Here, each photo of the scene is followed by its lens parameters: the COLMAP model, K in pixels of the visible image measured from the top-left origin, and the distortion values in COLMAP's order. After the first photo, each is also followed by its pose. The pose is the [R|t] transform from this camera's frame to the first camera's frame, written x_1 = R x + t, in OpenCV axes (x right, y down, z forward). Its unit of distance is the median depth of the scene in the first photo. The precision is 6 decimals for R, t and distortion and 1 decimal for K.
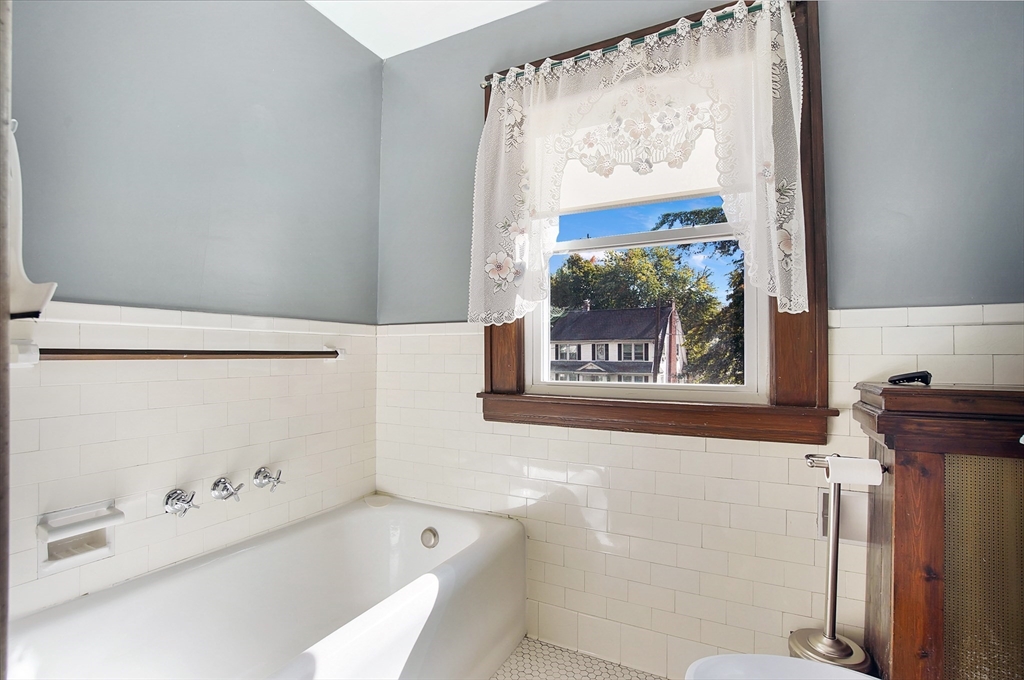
lens RADIAL K [[487.1, 0, 512.0], [0, 487.1, 340.0], [0, 0, 1]] dist [-0.001262, -0.000051]
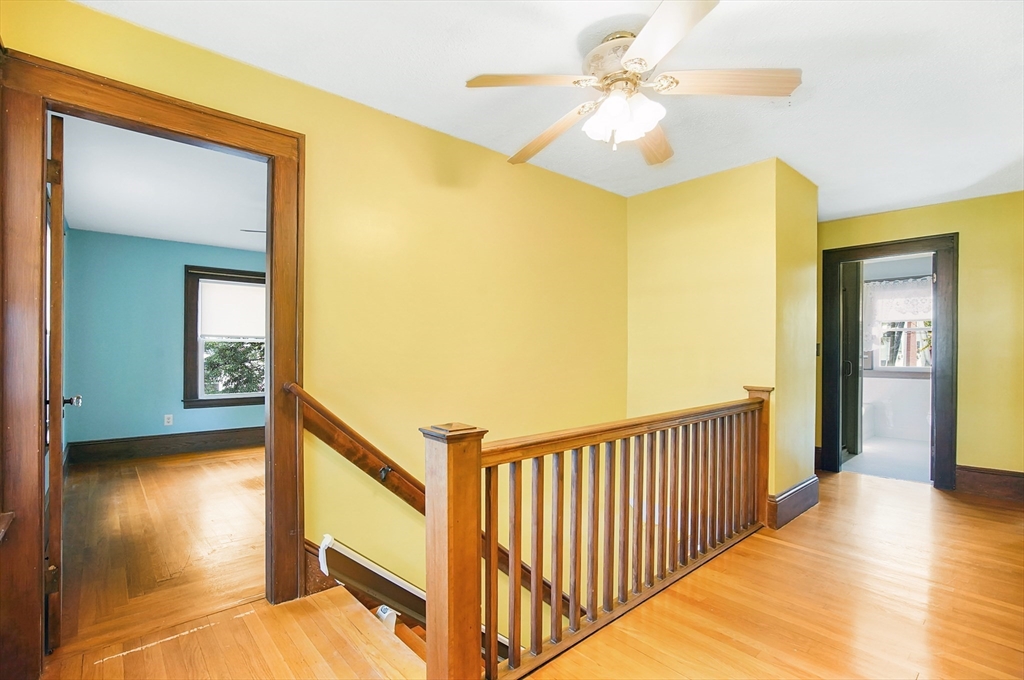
lens RADIAL K [[487.1, 0, 512.0], [0, 487.1, 340.0], [0, 0, 1]] dist [-0.001262, -0.000051]
pose [[0.933869, 0.004586, -0.357586, -1.221586], [0.000356, 0.999905, 0.013755, -0.175247], [0.357615, -0.012973, 0.933779, -3.413009]]
